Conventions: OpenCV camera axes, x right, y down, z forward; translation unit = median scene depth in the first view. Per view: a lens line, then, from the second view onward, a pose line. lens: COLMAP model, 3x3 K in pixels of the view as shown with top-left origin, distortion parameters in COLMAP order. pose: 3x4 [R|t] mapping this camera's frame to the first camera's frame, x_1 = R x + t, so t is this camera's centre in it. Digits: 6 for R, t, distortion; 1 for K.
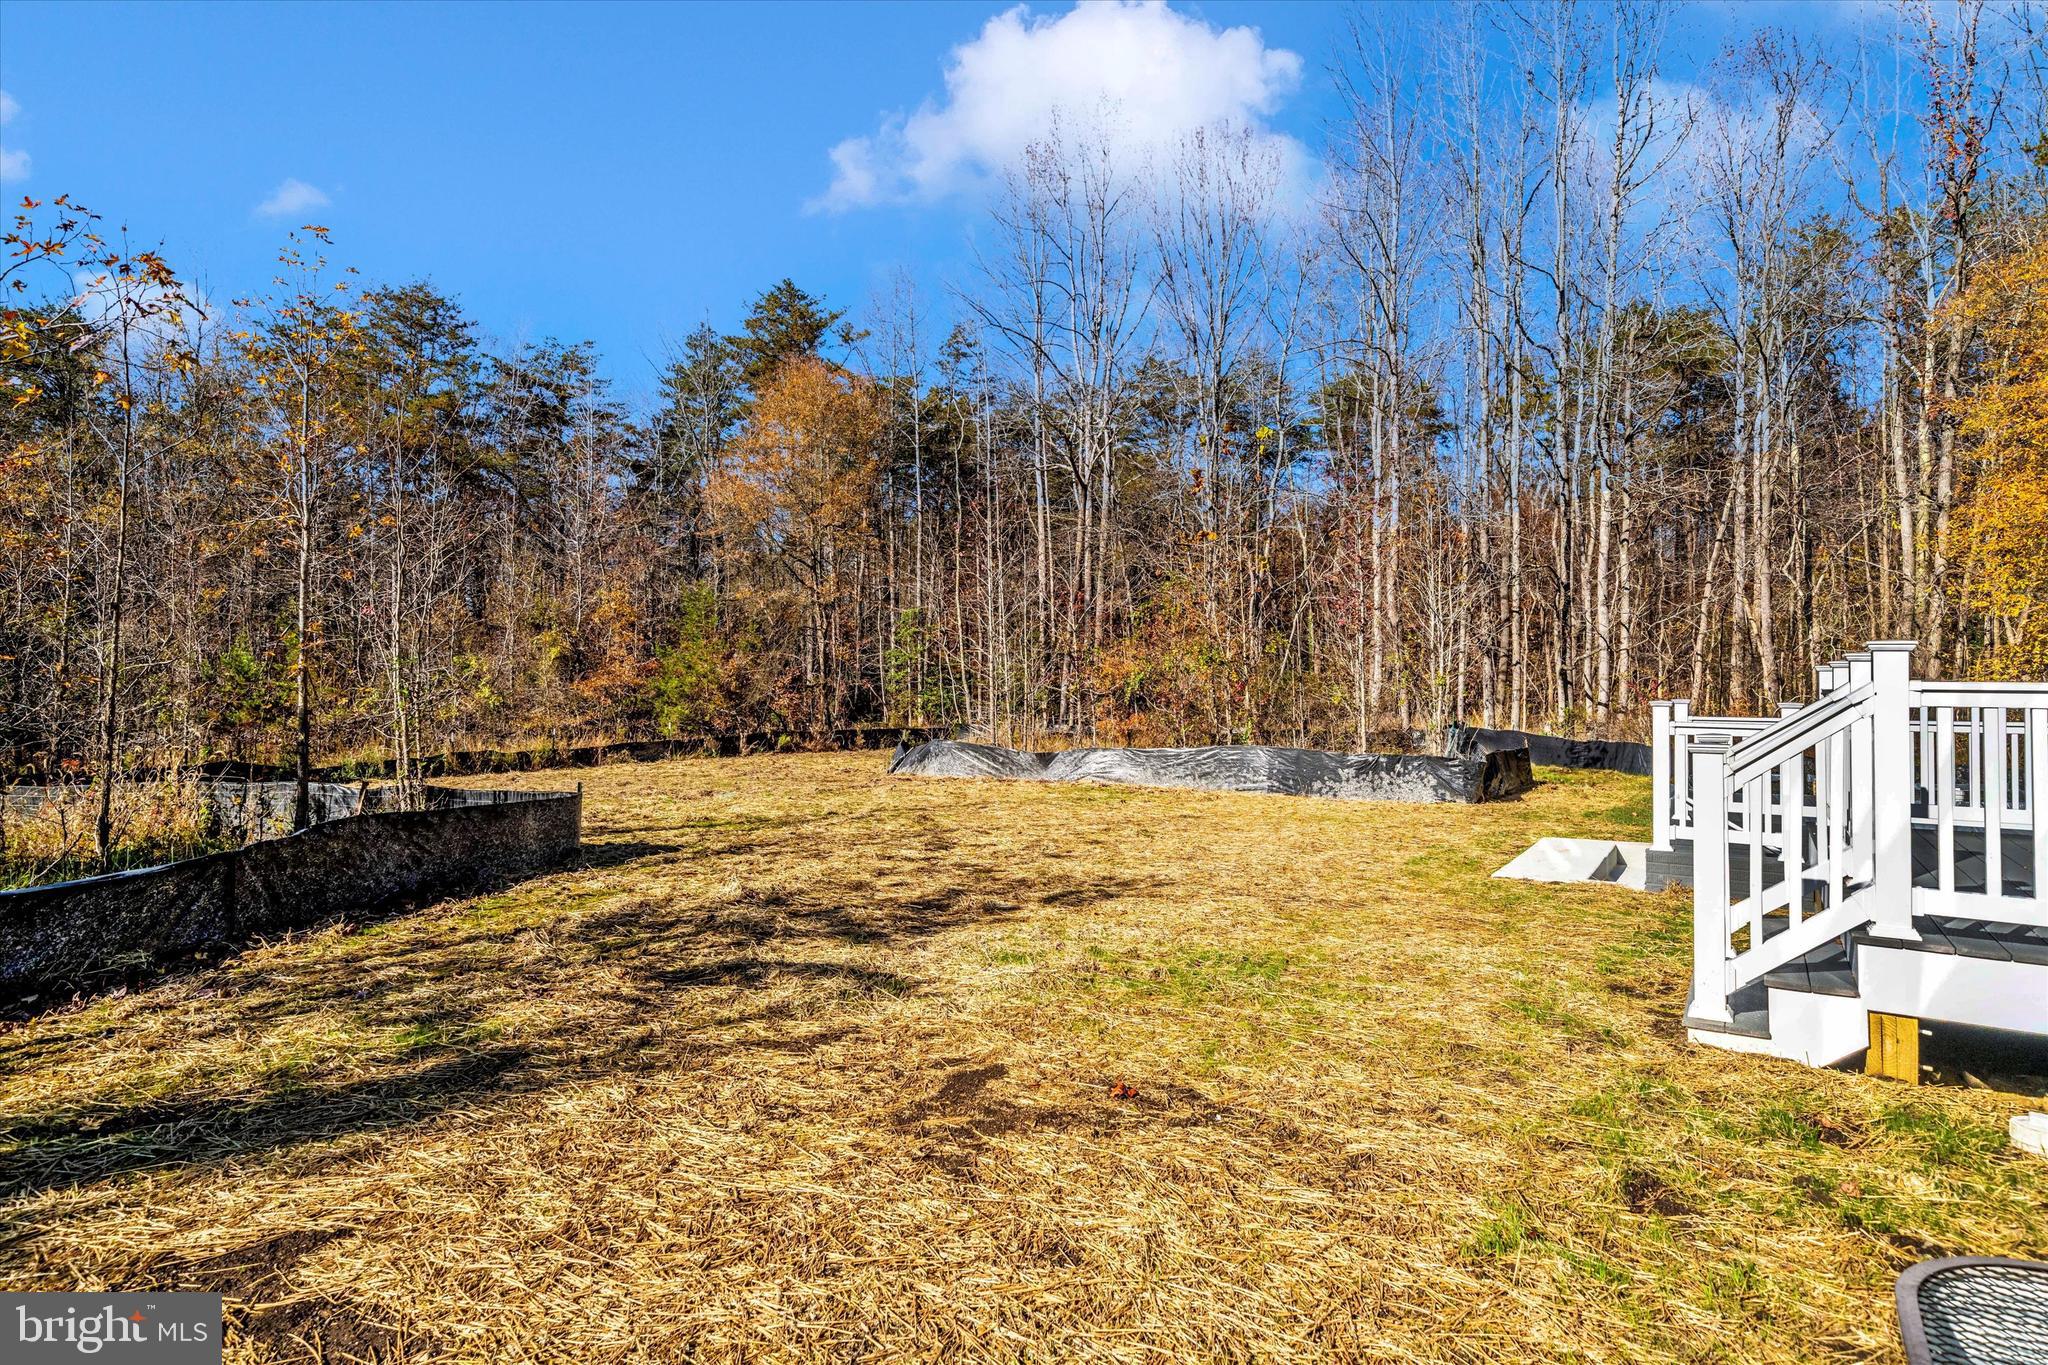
lens RADIAL K [[1046.4, 0, 1024.0], [0, 1046.4, 682.5], [0, 0, 1]] dist [-0.002772, -0.000559]
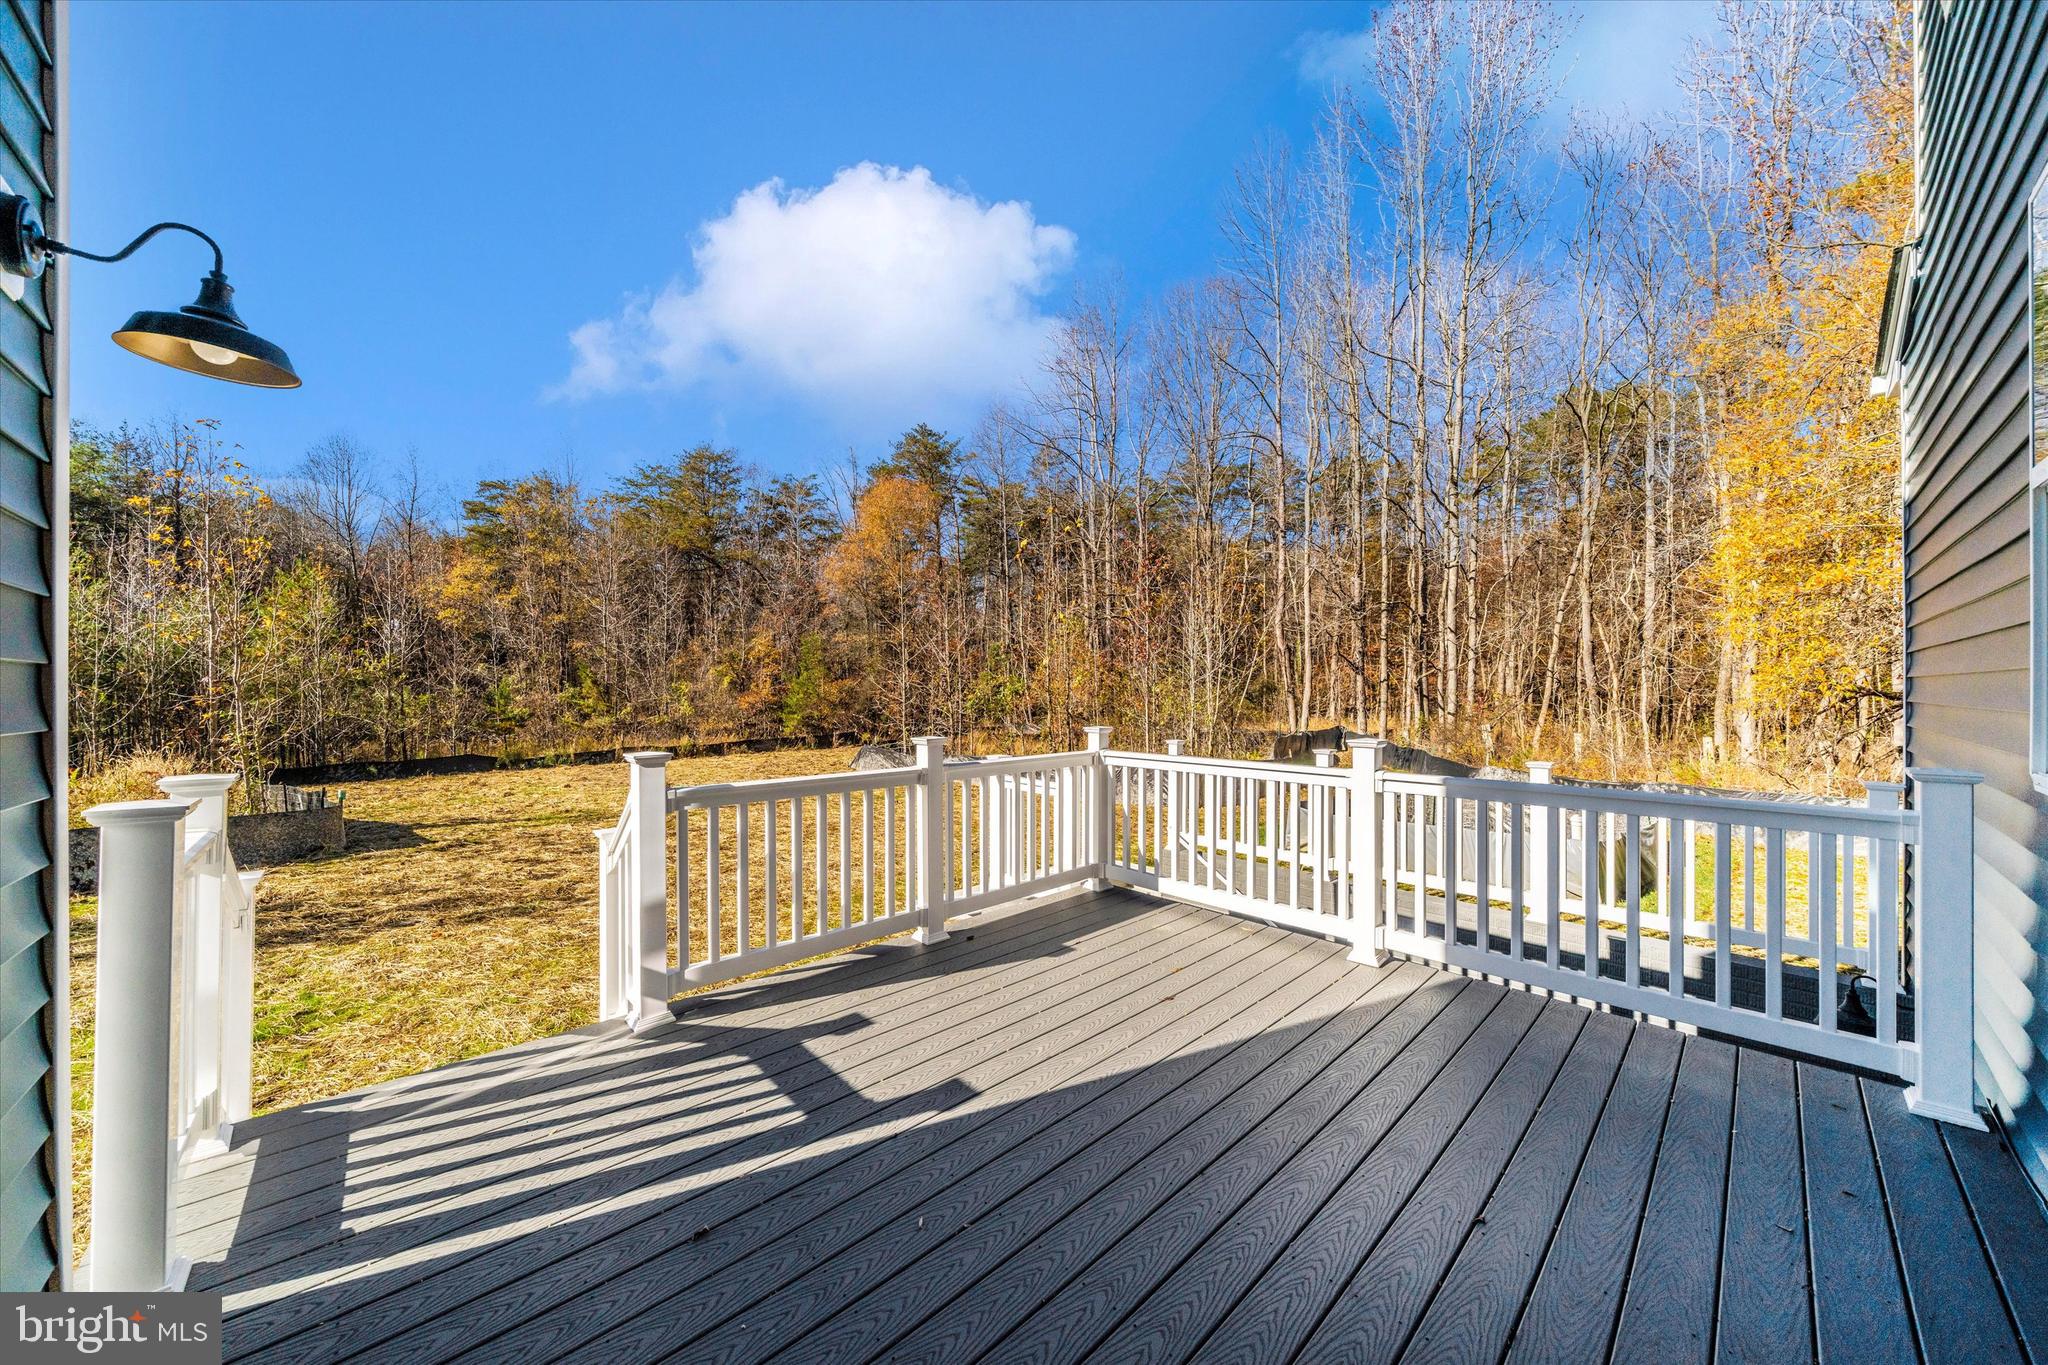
lens RADIAL K [[698.4, 0, 1023.8], [0, 698.4, 694.5], [0, 0, 1]] dist [-0.001712, -0.000122]
pose [[0.977624, -0.008590, -0.210185, 0.231089], [0.011160, 0.999877, 0.011046, -0.015227], [0.210064, -0.013144, 0.977599, 0.091196]]
